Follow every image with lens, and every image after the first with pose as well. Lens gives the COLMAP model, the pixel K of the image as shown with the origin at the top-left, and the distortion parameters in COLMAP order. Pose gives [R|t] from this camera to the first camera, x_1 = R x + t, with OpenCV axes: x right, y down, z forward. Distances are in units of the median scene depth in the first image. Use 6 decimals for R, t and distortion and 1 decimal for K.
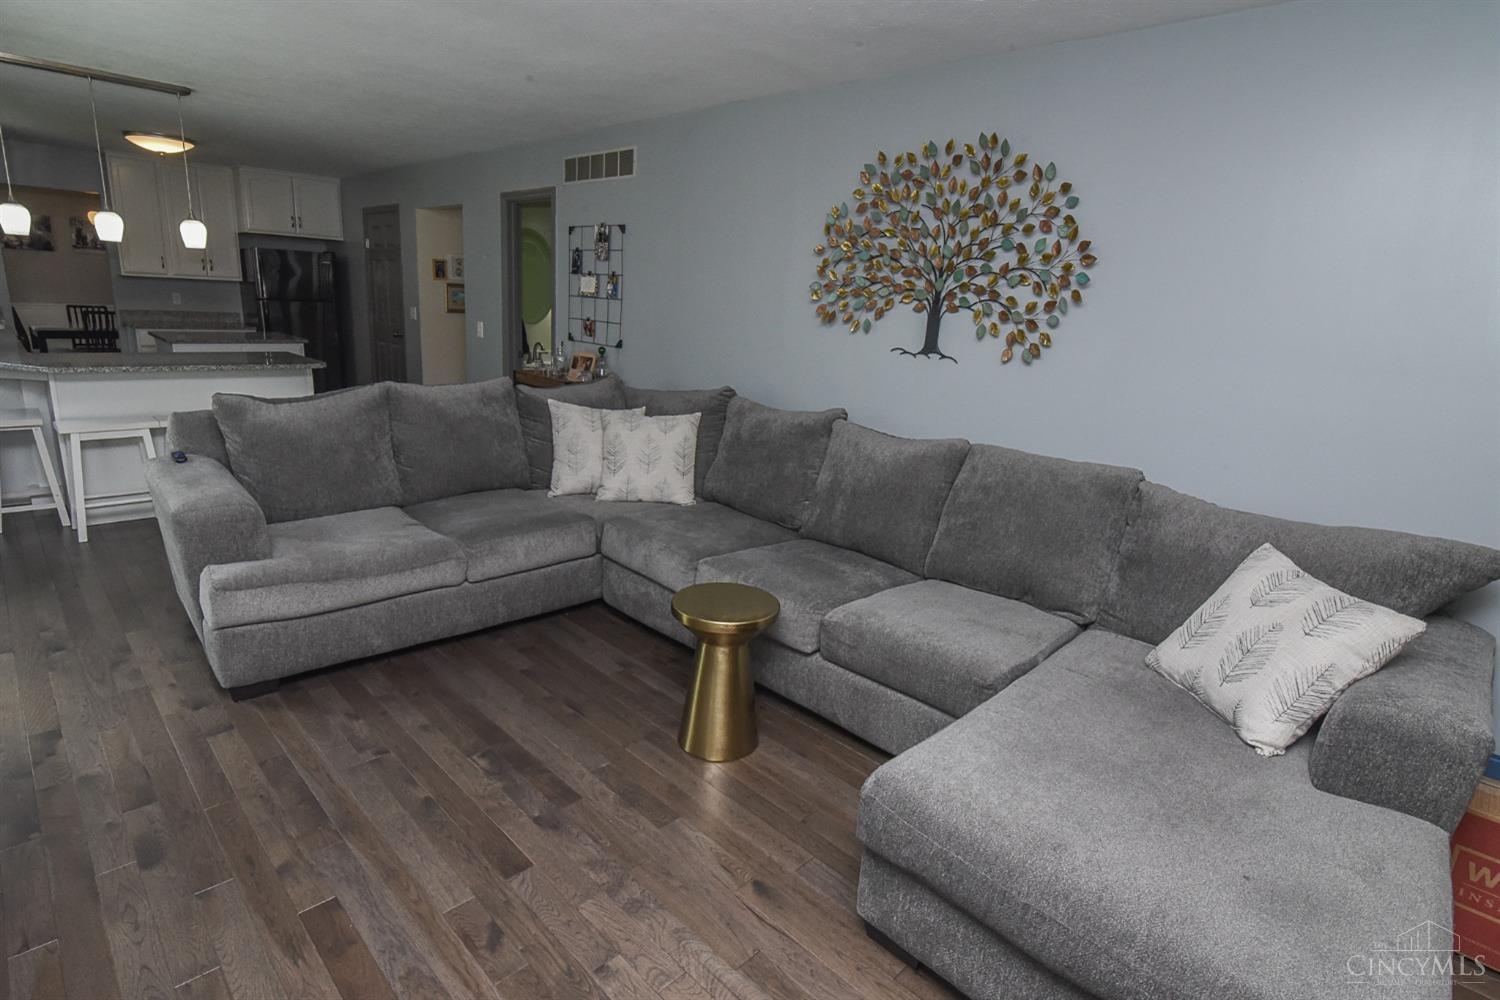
lens RADIAL K [[760.5, 0, 723.8], [0, 760.5, 501.5], [0, 0, 1]] dist [-0.016540, 0.000141]
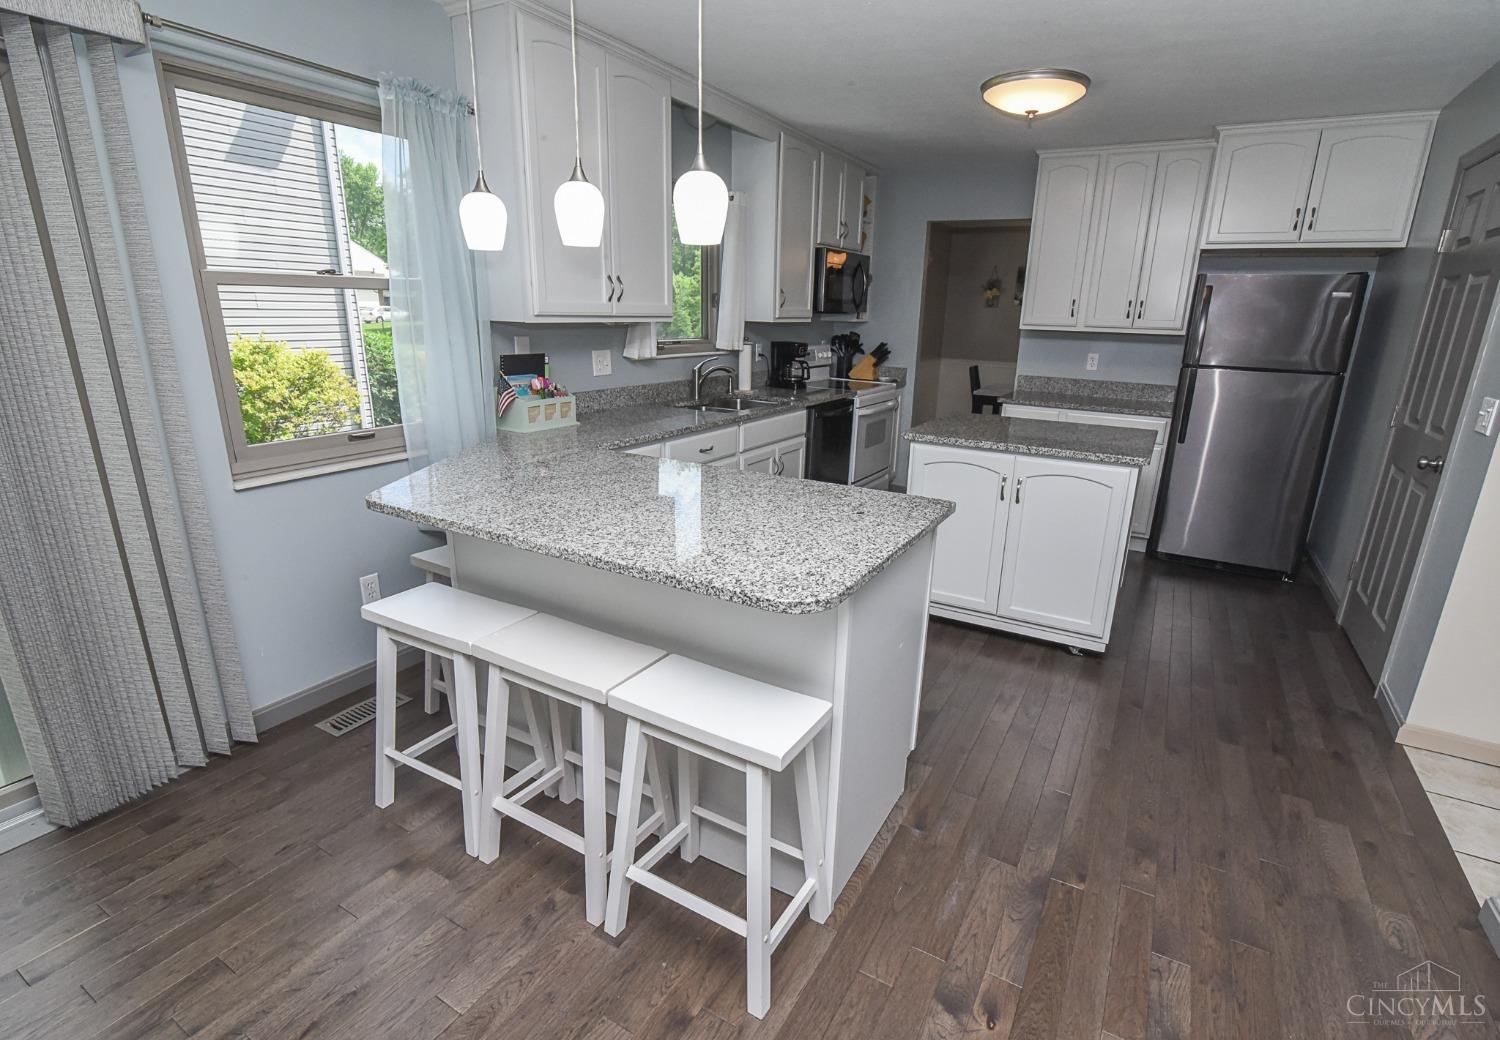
lens RADIAL K [[710.5, 0, 770.4], [0, 710.5, 528.9], [0, 0, 1]] dist [-0.009830, -0.009184]
pose [[0.281572, 0.228885, -0.931842, -0.404238], [-0.253481, 0.954378, 0.157827, -0.349692], [0.925454, 0.191764, 0.326744, 1.262215]]
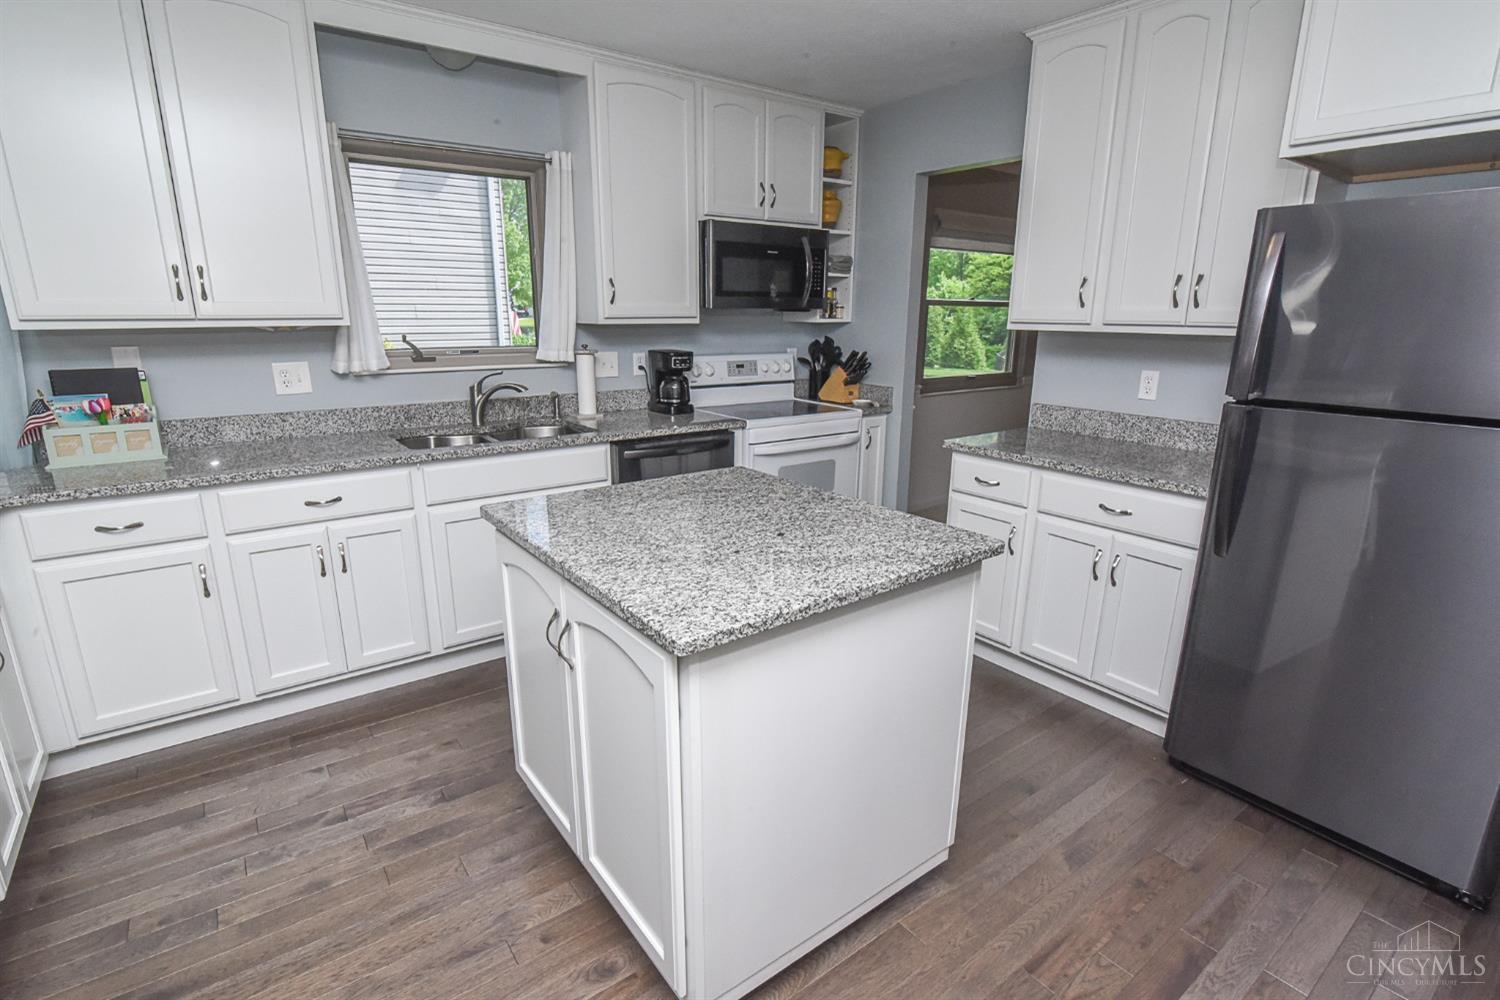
lens RADIAL K [[714.9, 0, 747.4], [0, 714.9, 506.2], [0, 0, 1]] dist [-0.019311, 0.000197]
pose [[-0.129262, 0.199169, -0.971402, -0.748149], [-0.268342, 0.936044, 0.227627, -0.547424], [0.954612, 0.290092, -0.067550, 1.937742]]
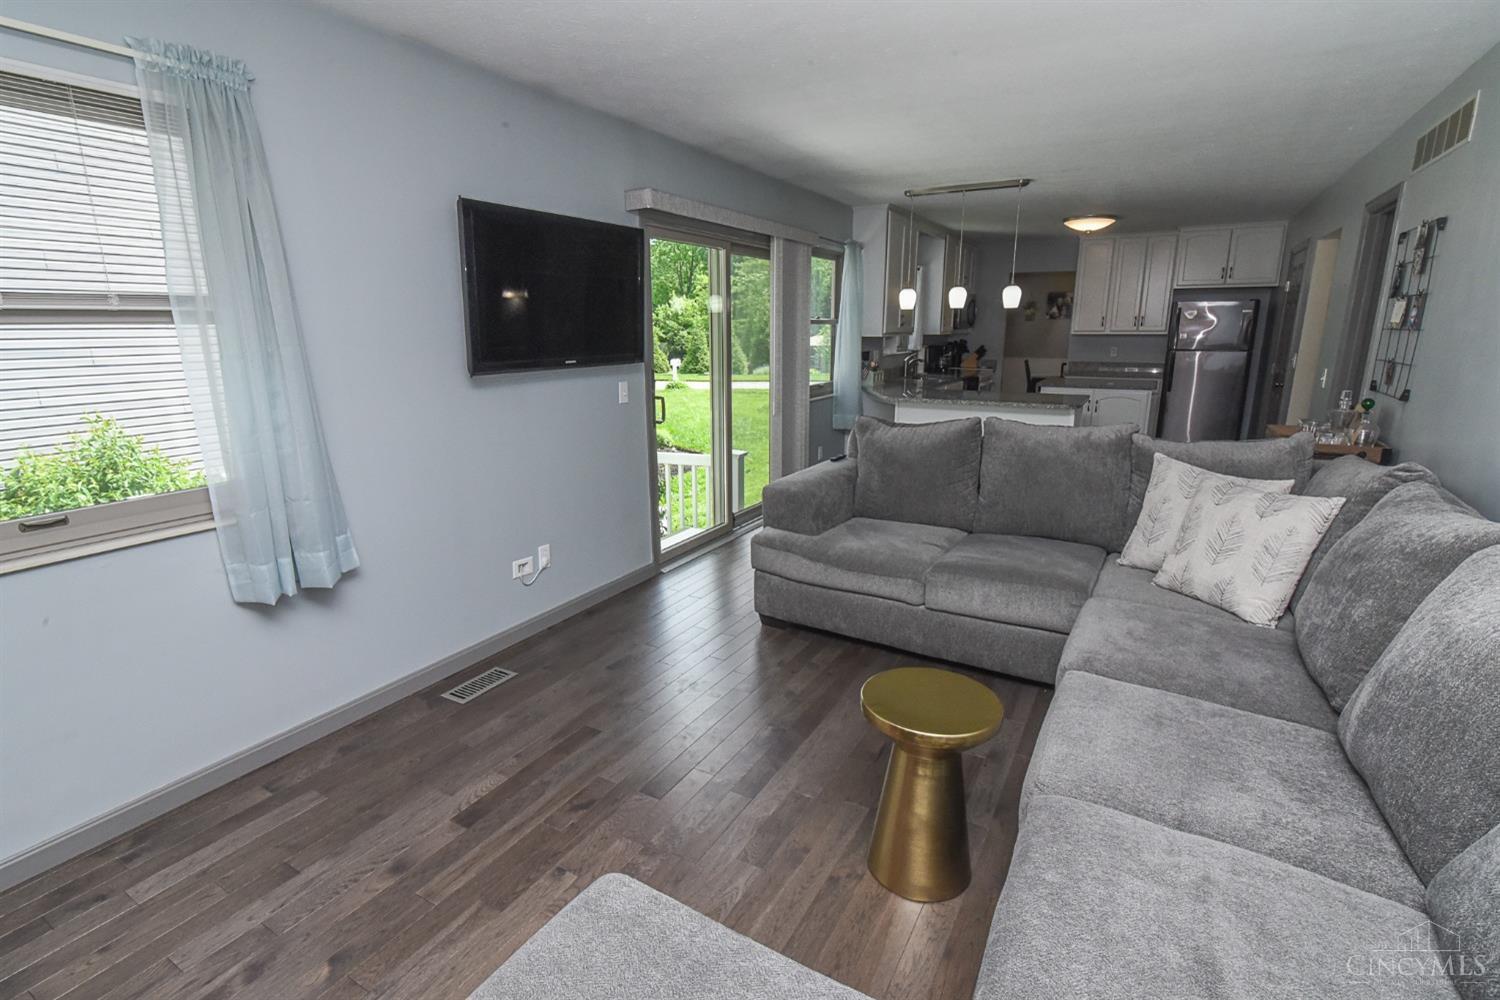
lens RADIAL K [[704.6, 0, 744.9], [0, 704.6, 507.3], [0, 0, 1]] dist [-0.019756, 0.000603]
pose [[0.271990, 0.176198, -0.946032, 0.438107], [-0.224712, 0.967544, 0.115599, -0.073457], [0.935696, 0.181143, 0.302756, 0.407874]]
